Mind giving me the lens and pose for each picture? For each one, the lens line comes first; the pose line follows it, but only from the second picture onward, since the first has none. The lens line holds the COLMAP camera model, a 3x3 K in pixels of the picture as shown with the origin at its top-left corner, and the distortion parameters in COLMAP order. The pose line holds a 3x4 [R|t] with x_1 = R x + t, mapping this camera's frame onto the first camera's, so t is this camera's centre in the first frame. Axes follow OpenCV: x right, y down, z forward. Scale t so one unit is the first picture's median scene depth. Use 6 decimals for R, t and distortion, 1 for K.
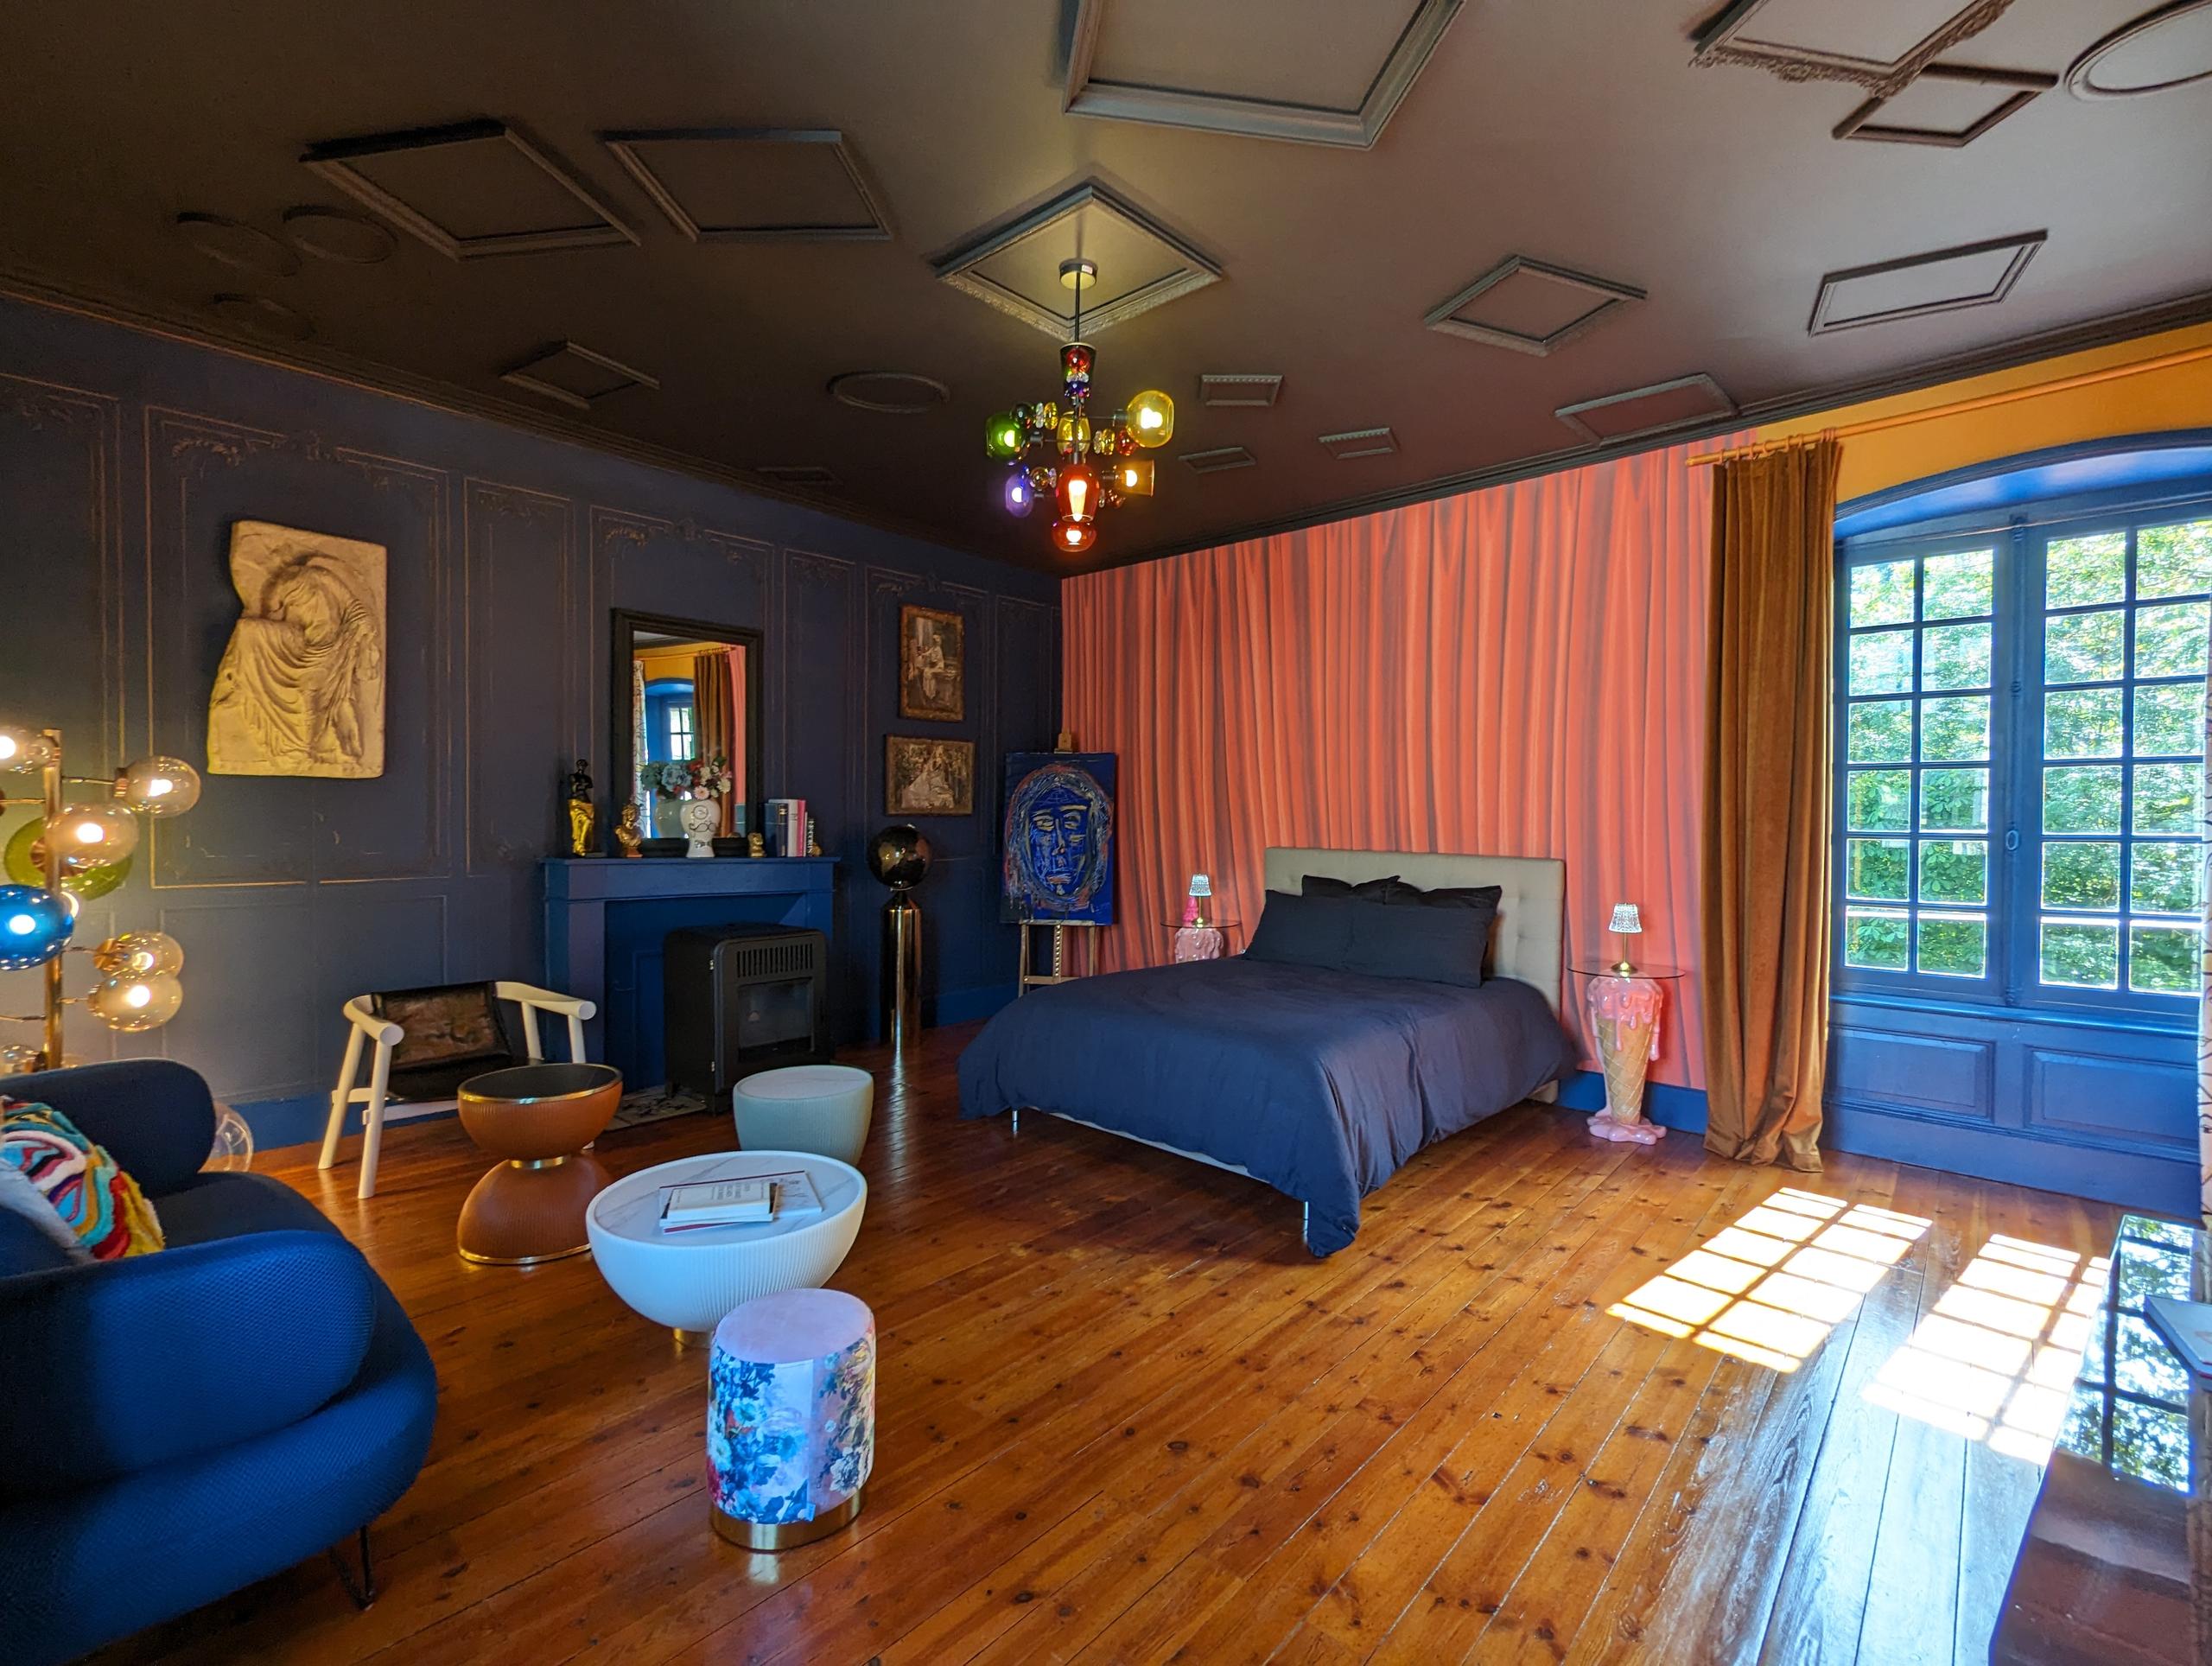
lens RADIAL K [[1050.7, 0, 1114.0], [0, 1050.7, 832.8], [0, 0, 1]] dist [0.002973, -0.000060]
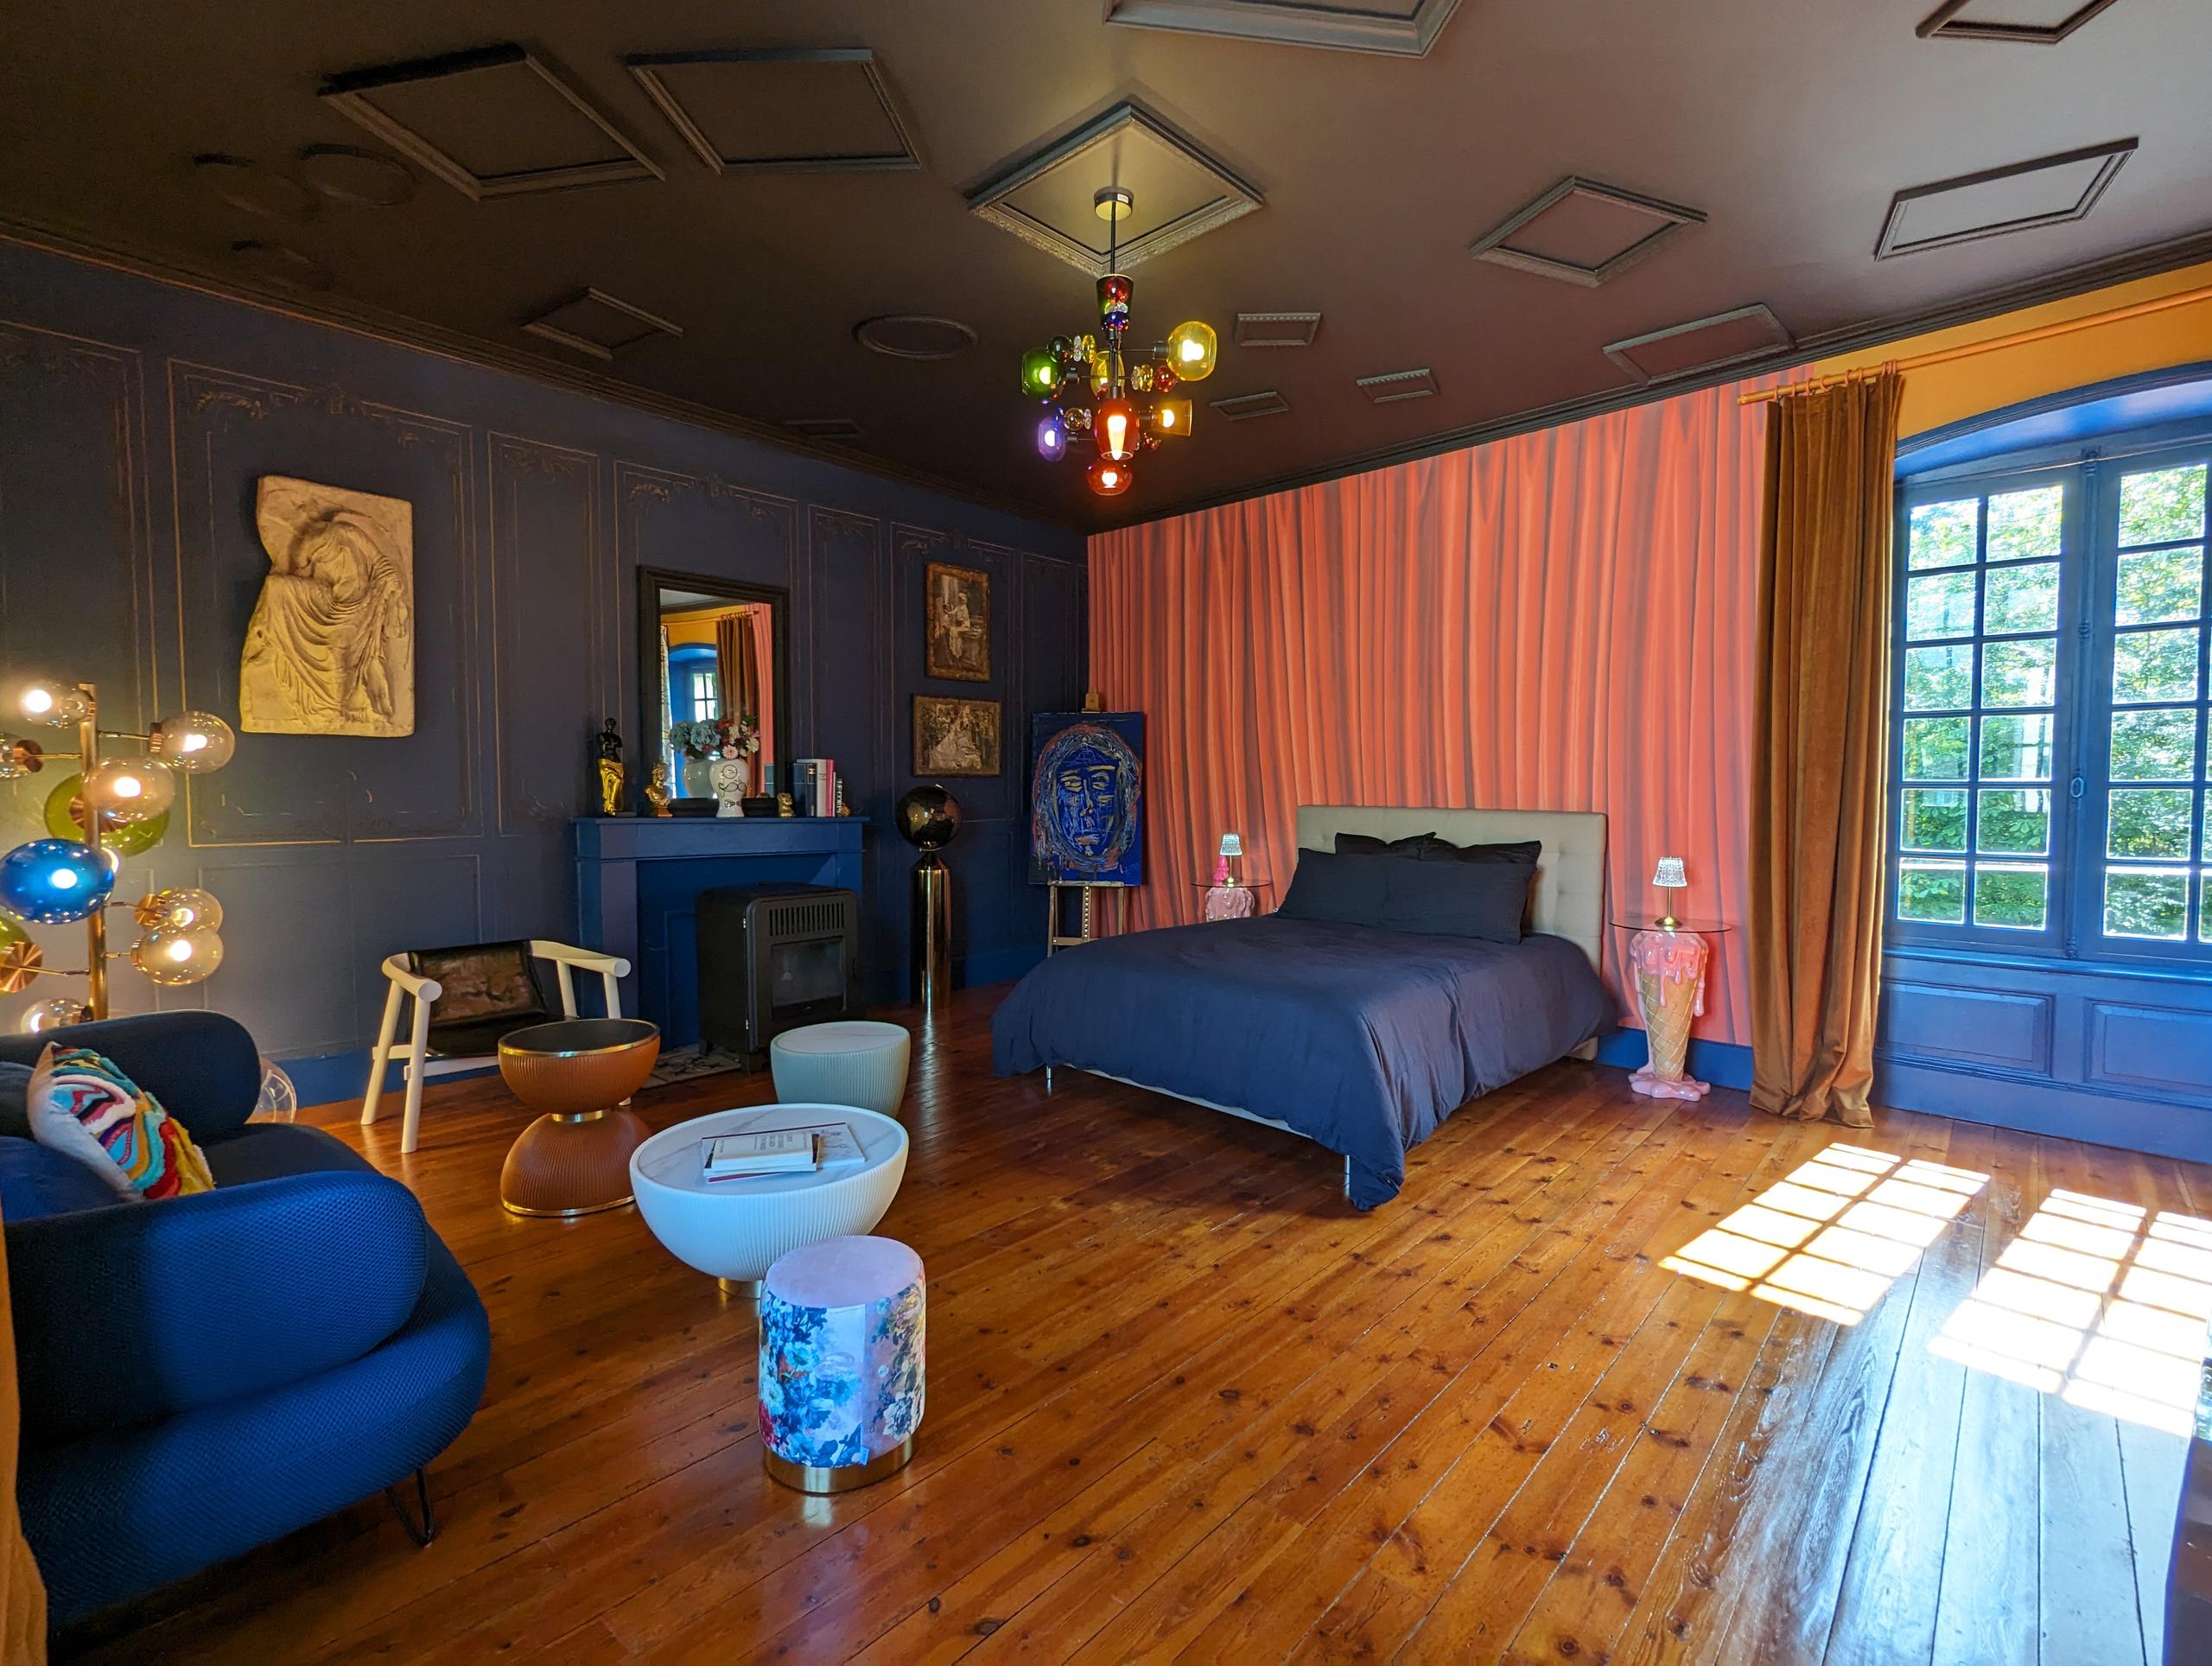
lens RADIAL K [[1050.7, 0, 1114.0], [0, 1050.7, 832.8], [0, 0, 1]] dist [0.002973, -0.000060]
pose [[0.999827, -0.005251, -0.017847, -0.017901], [0.005761, 0.999573, 0.028644, 0.017177], [0.017689, -0.028742, 0.999430, 0.016275]]
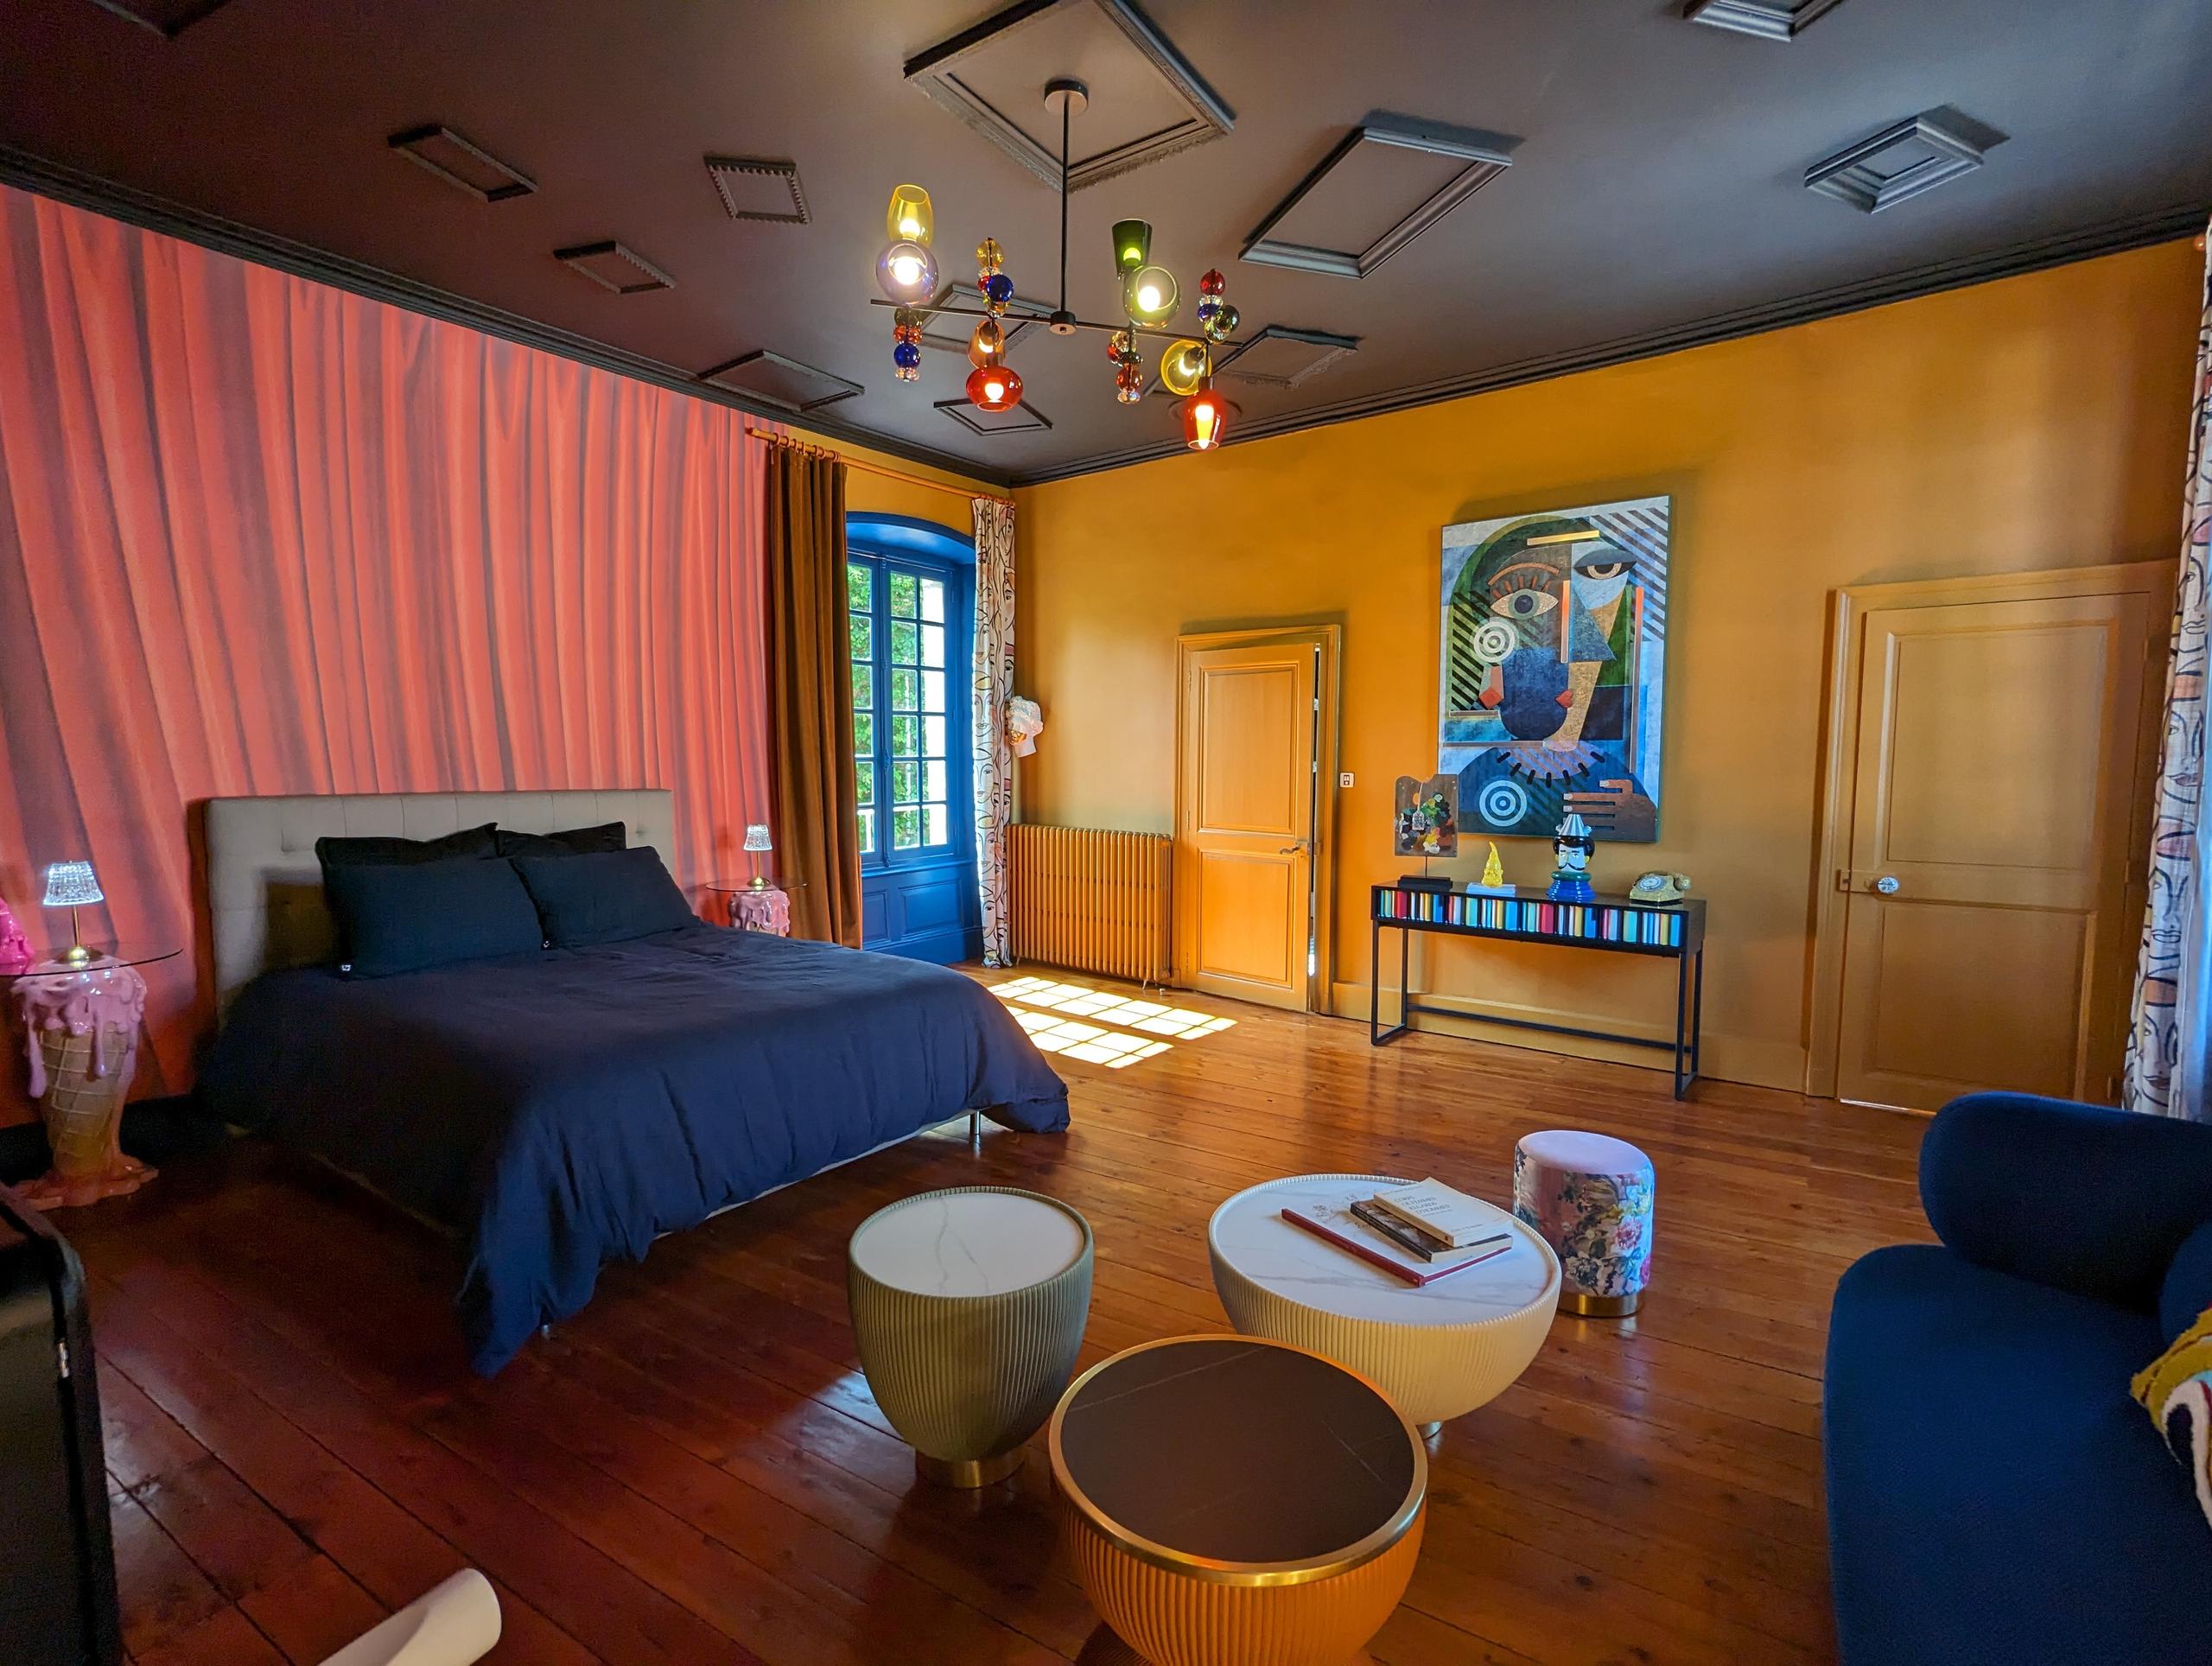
lens RADIAL K [[1050.7, 0, 1114.0], [0, 1050.7, 832.8], [0, 0, 1]] dist [0.002973, -0.000060]
pose [[-0.133803, -0.080838, 0.987705, -0.820768], [0.020981, 0.996213, 0.084376, -0.011536], [-0.990786, 0.032013, -0.131600, 0.970515]]
